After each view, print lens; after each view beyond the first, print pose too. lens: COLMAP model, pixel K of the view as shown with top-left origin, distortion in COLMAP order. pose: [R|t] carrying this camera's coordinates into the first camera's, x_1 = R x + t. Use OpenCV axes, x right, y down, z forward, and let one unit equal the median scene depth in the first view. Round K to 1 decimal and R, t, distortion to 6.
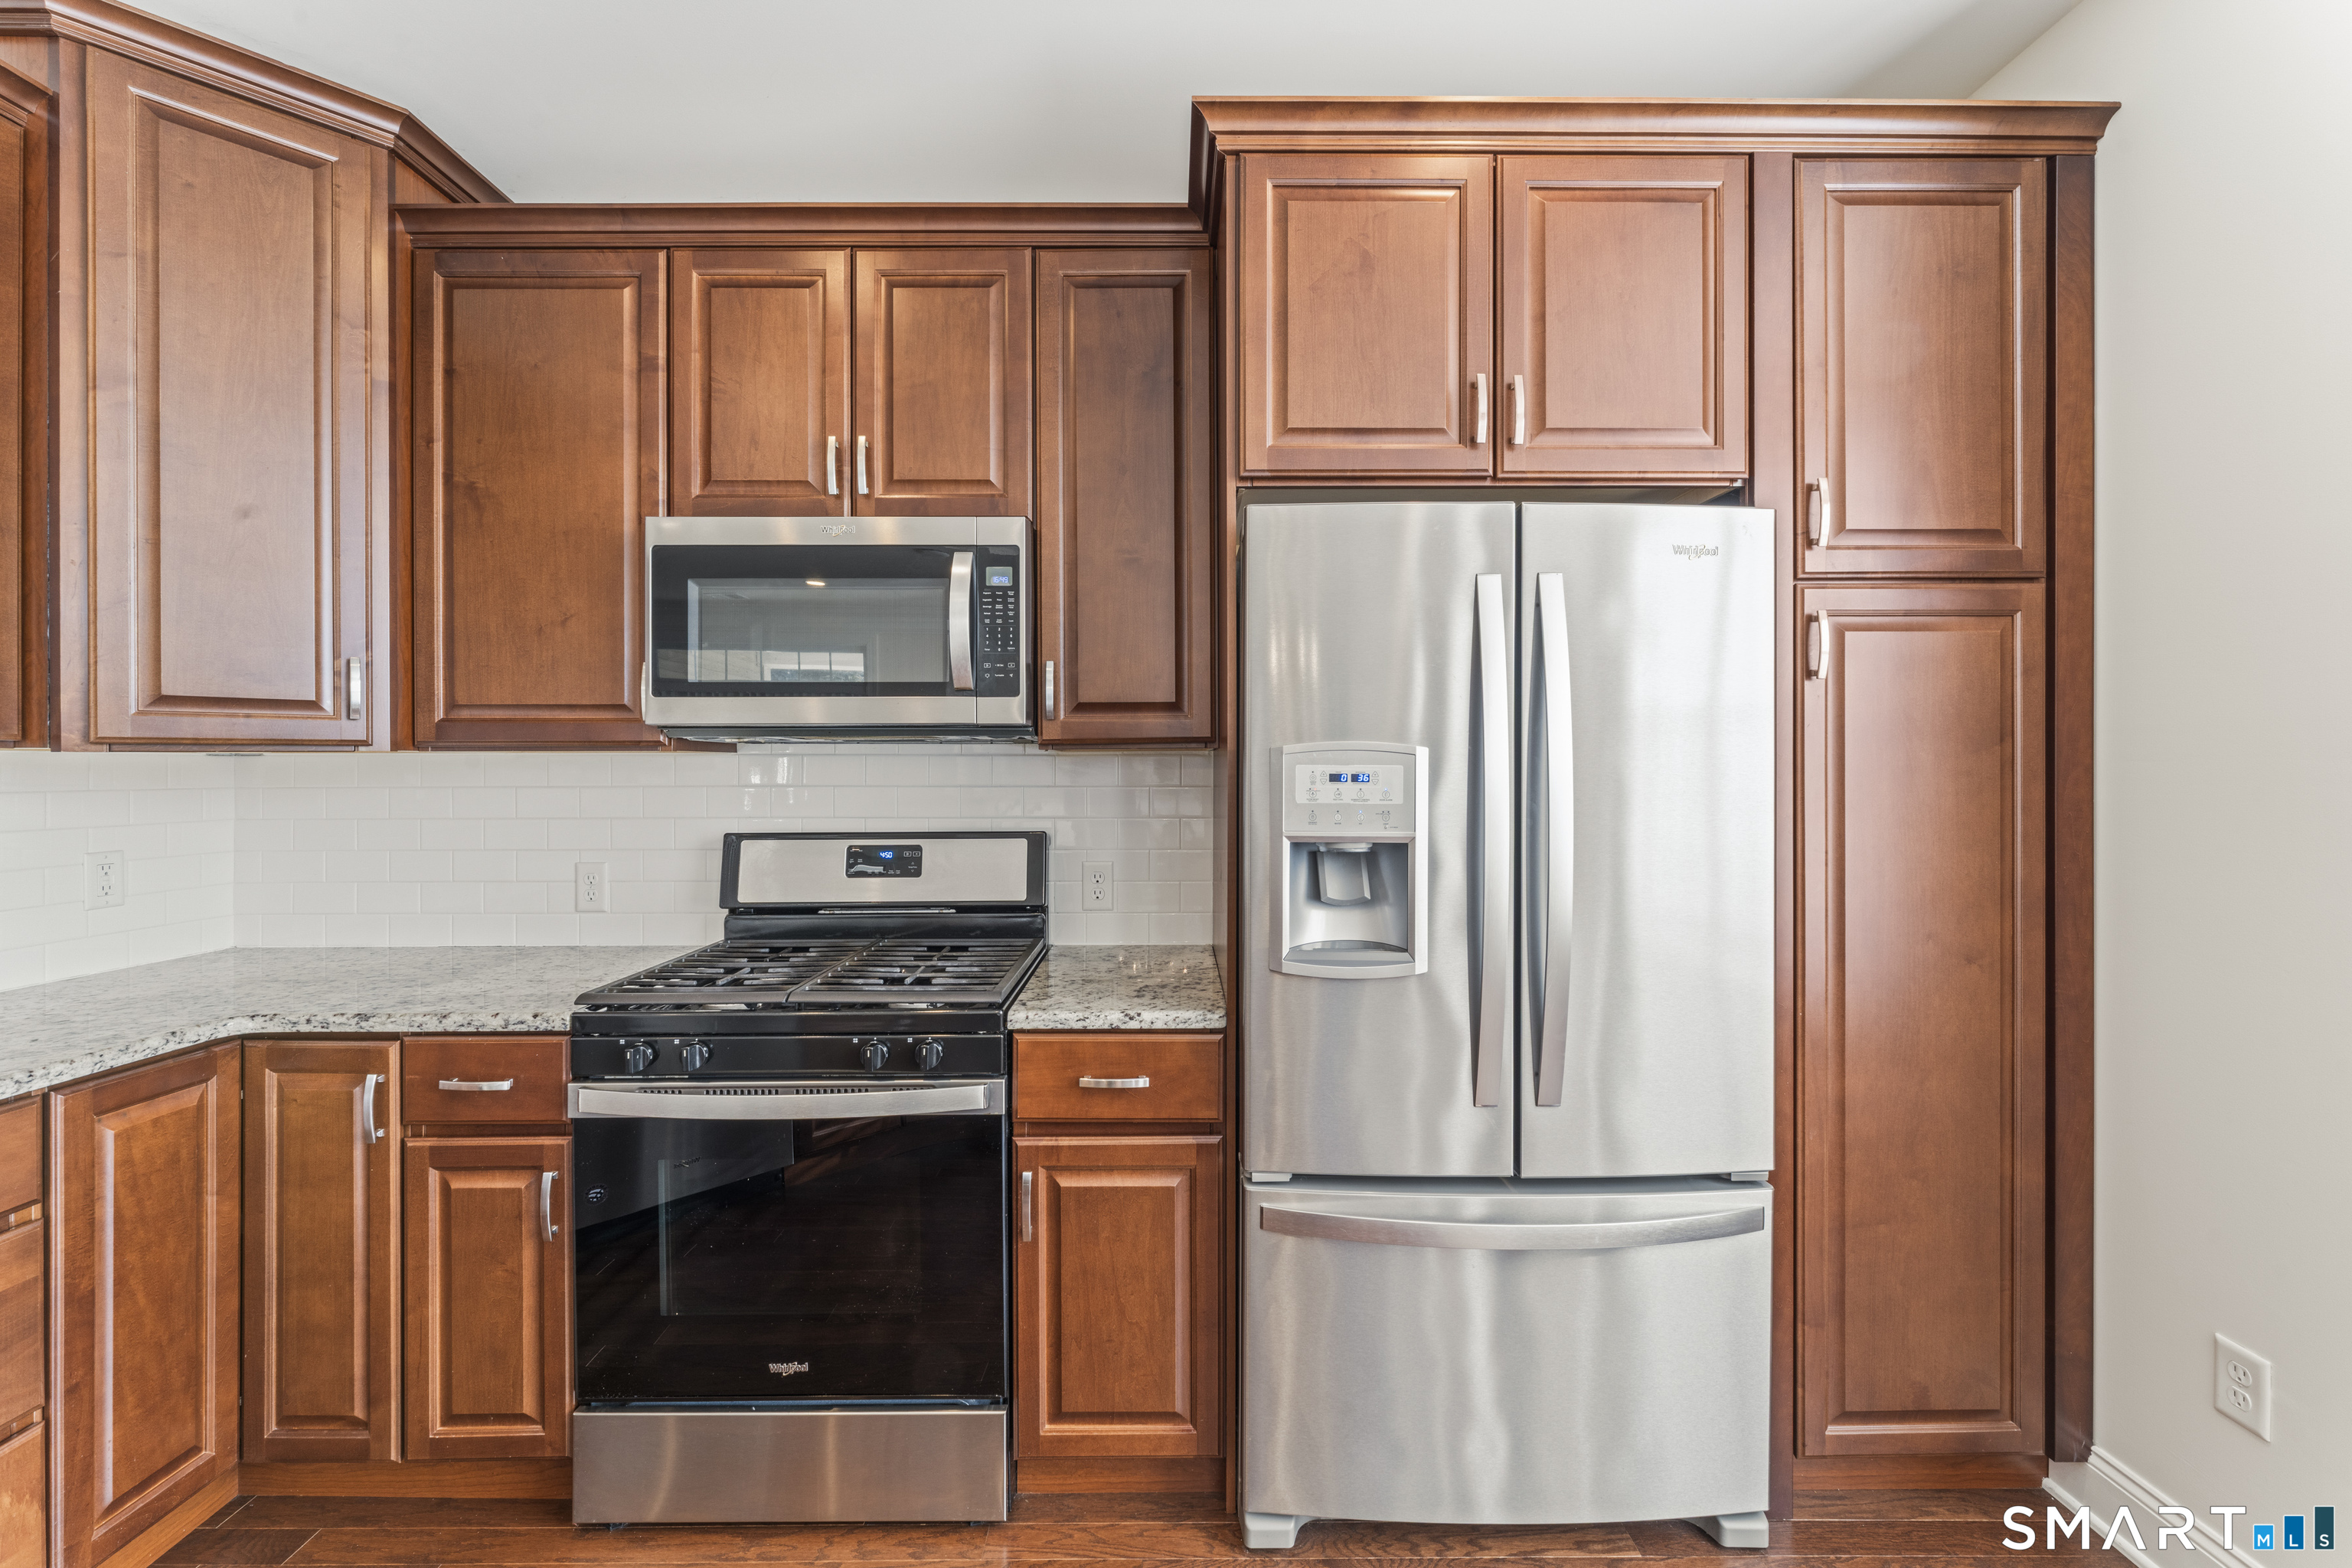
lens RADIAL K [[948.1, 0, 1177.3], [0, 948.1, 786.7], [0, 0, 1]] dist [-0.000769, -0.000056]
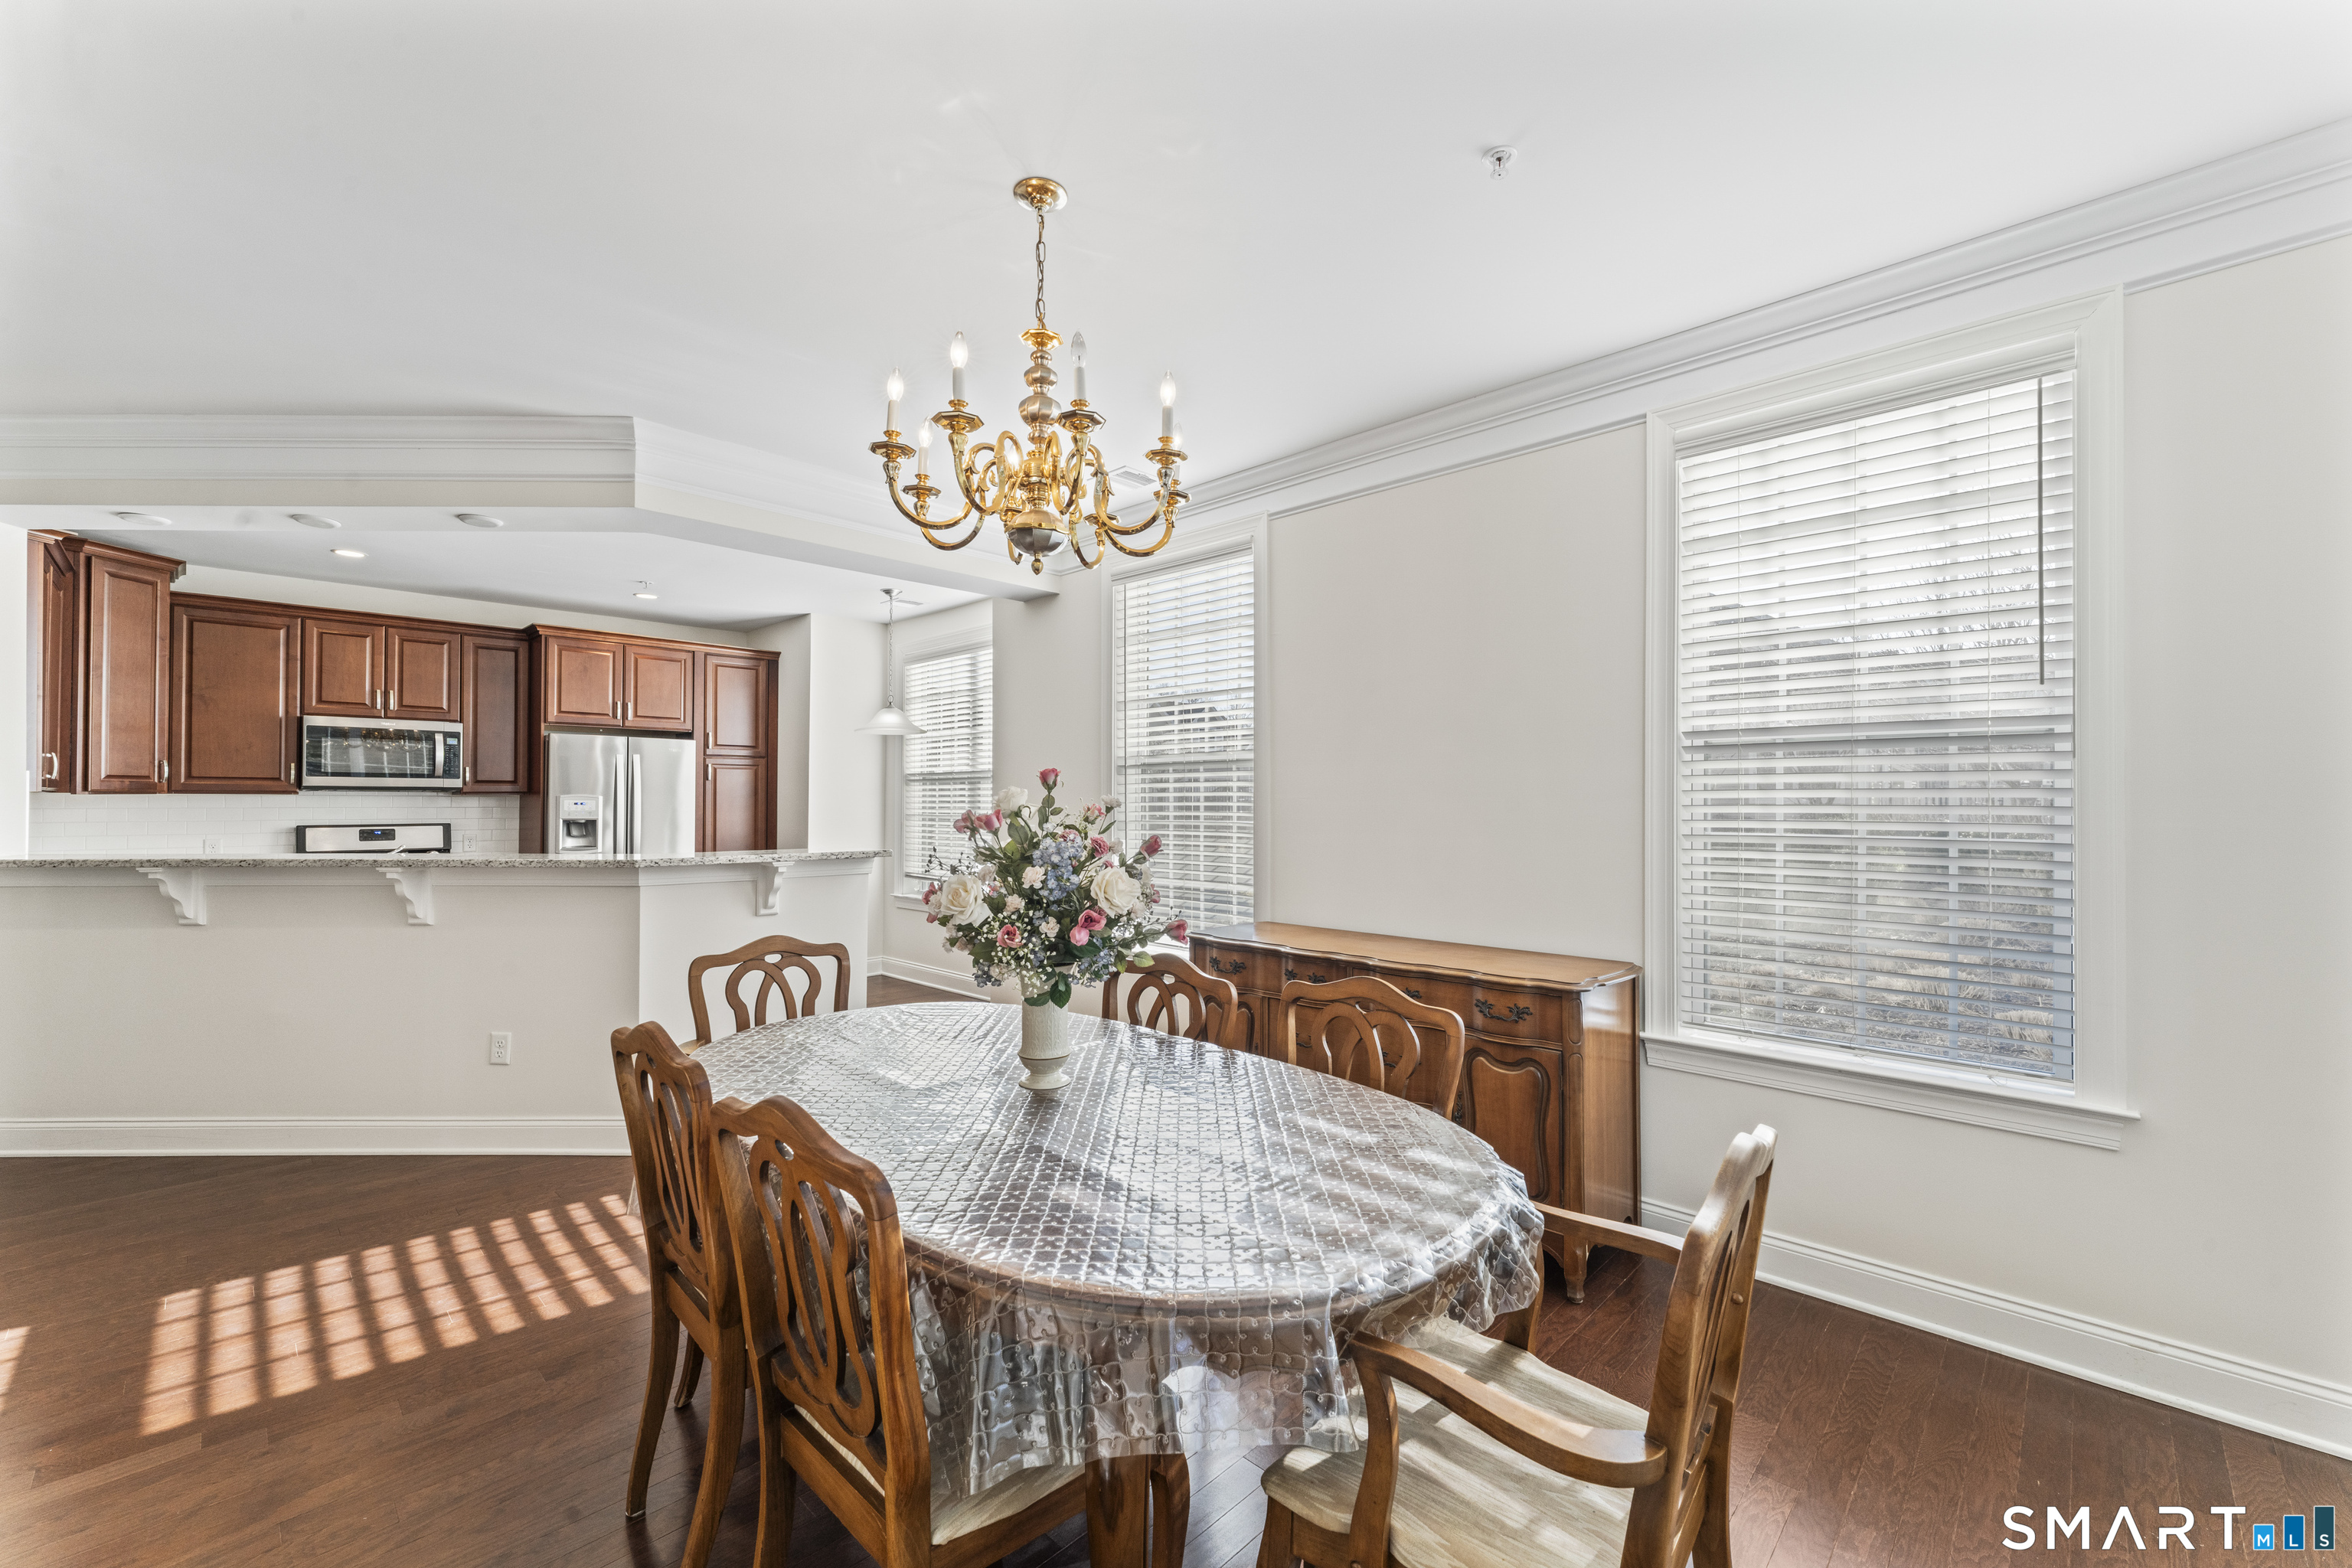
lens RADIAL K [[948.1, 0, 1177.3], [0, 948.1, 786.7], [0, 0, 1]] dist [-0.000769, -0.000056]
pose [[0.706489, 0.014261, 0.707581, -0.808481], [0.008867, 0.999540, -0.028998, 0.053244], [-0.707669, 0.026761, 0.706037, -3.356880]]
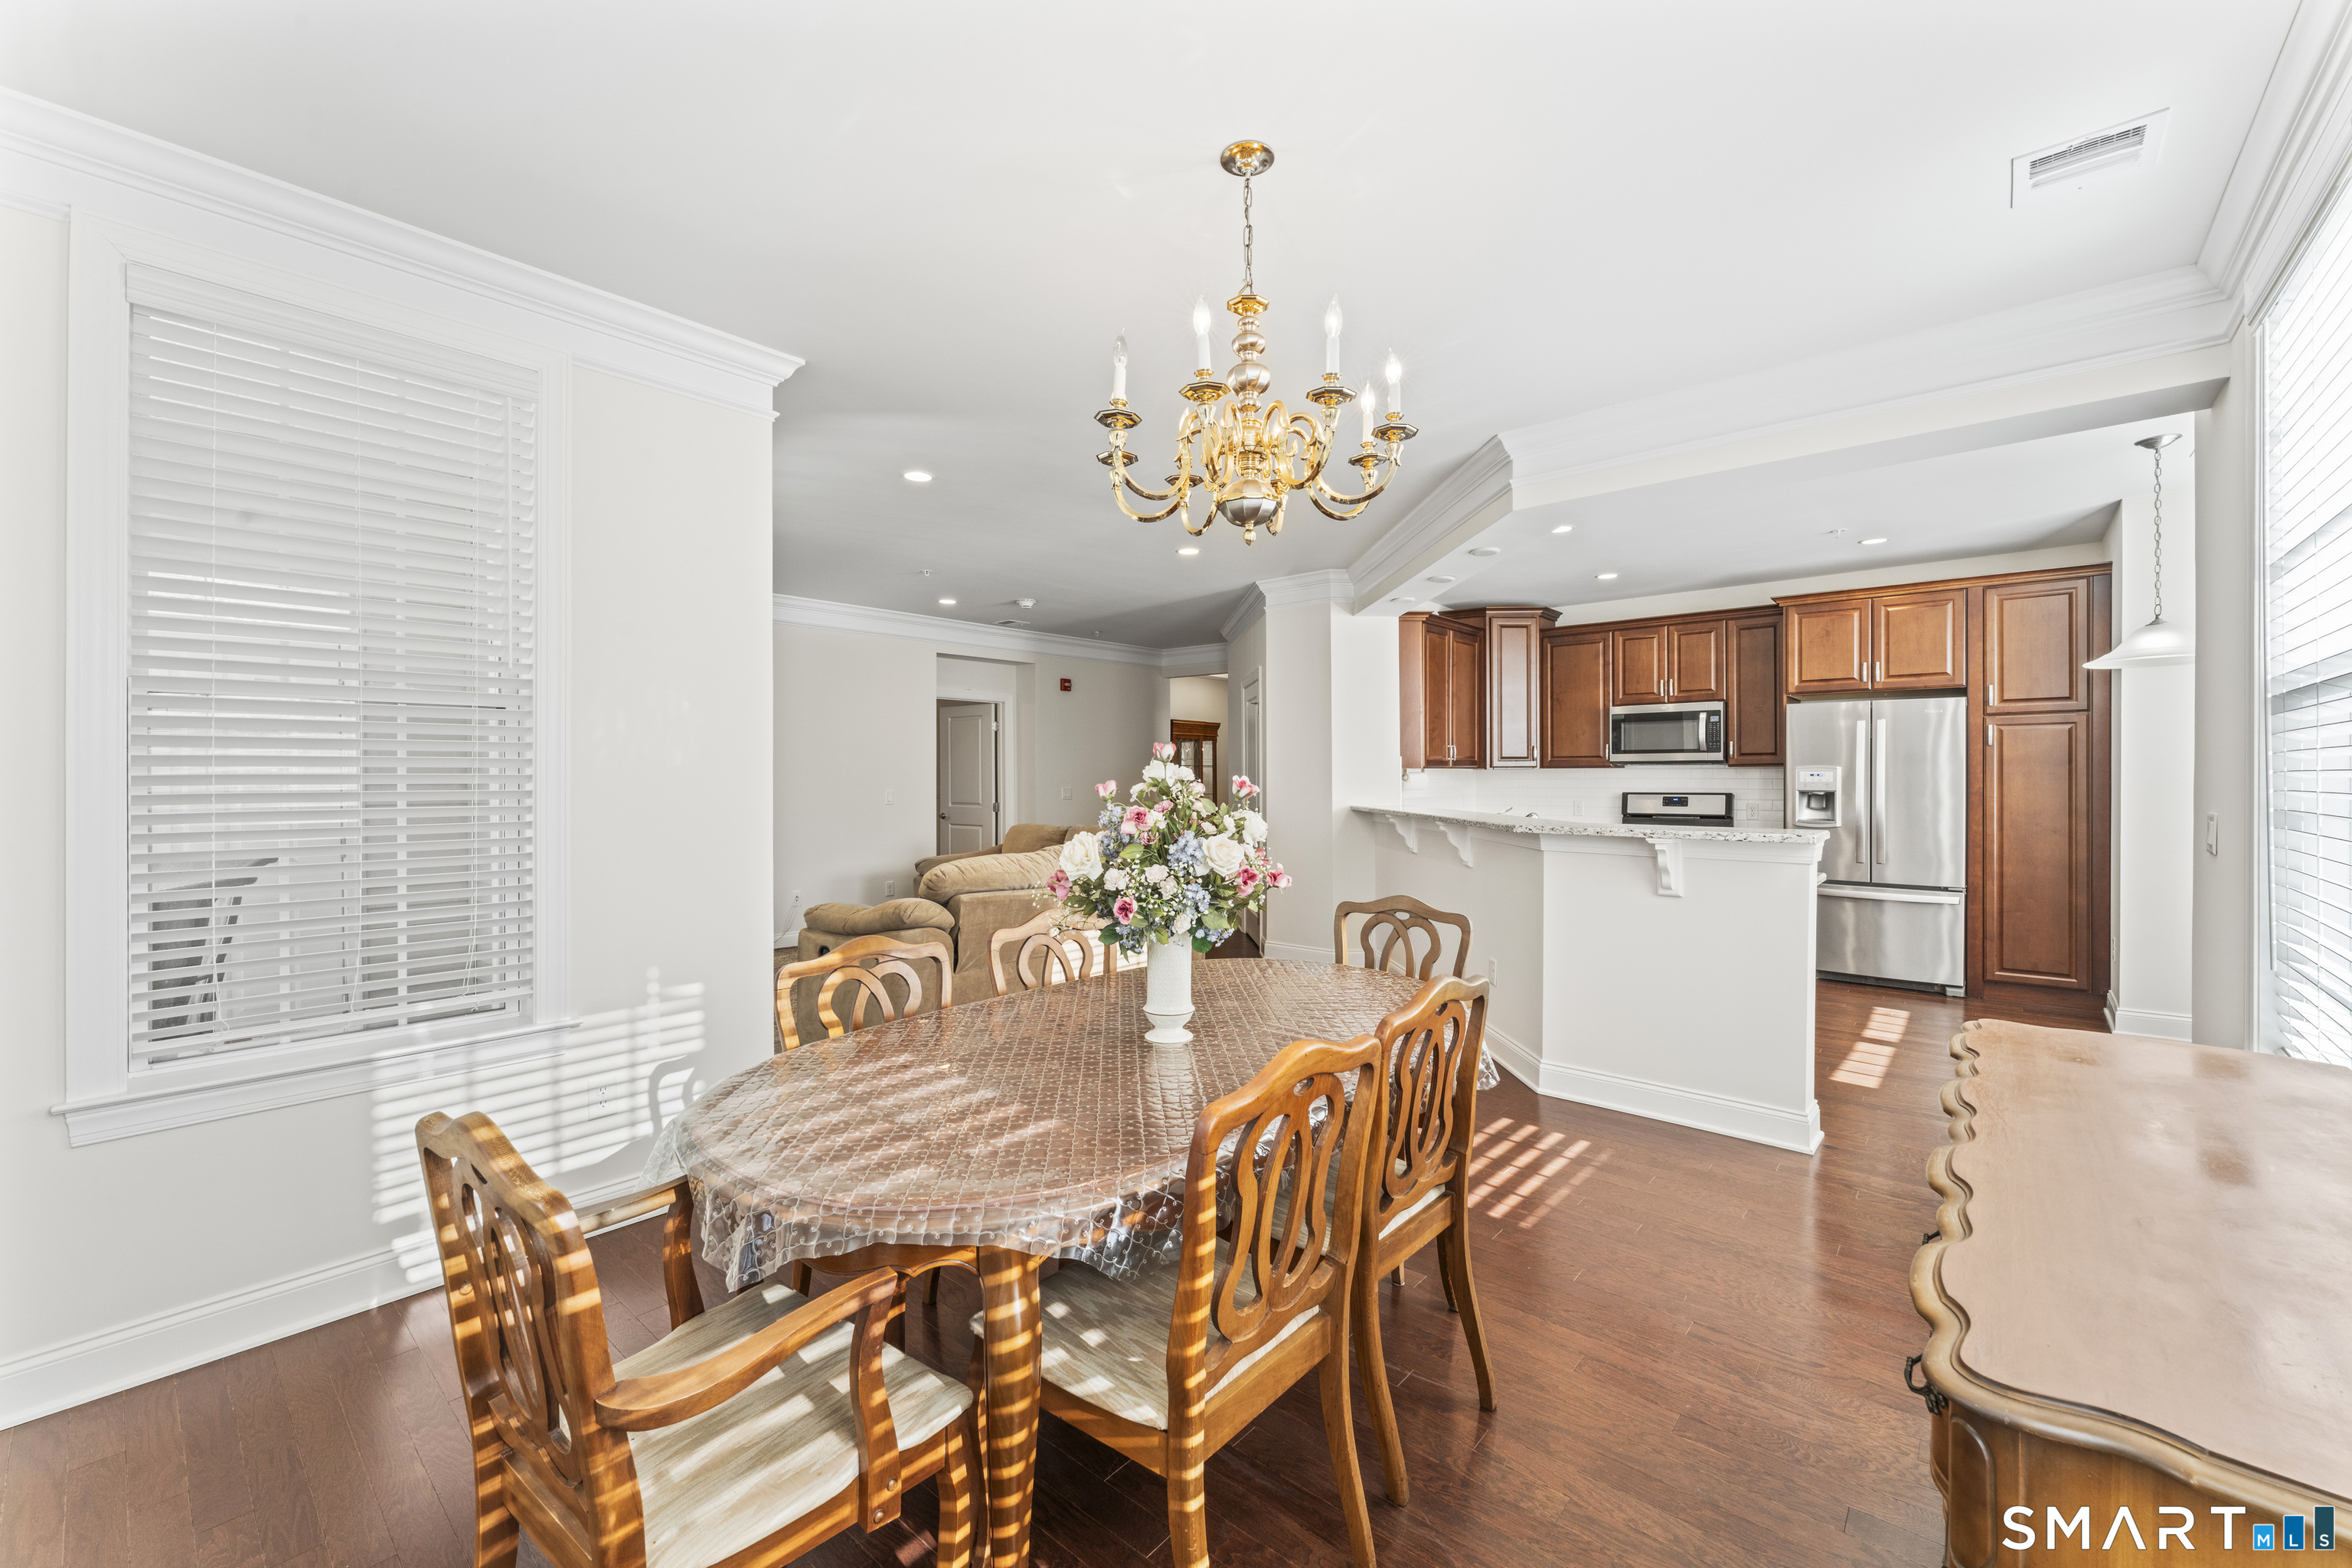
lens RADIAL K [[942.4, 0, 1176.7], [0, 942.4, 779.0], [0, 0, 1]] dist [-0.003106, 0.000025]
pose [[0.753074, 0.000463, -0.657936, 0.688975], [-0.007290, 0.999944, -0.007641, 0.051784], [0.657895, 0.010551, 0.753035, -3.335496]]
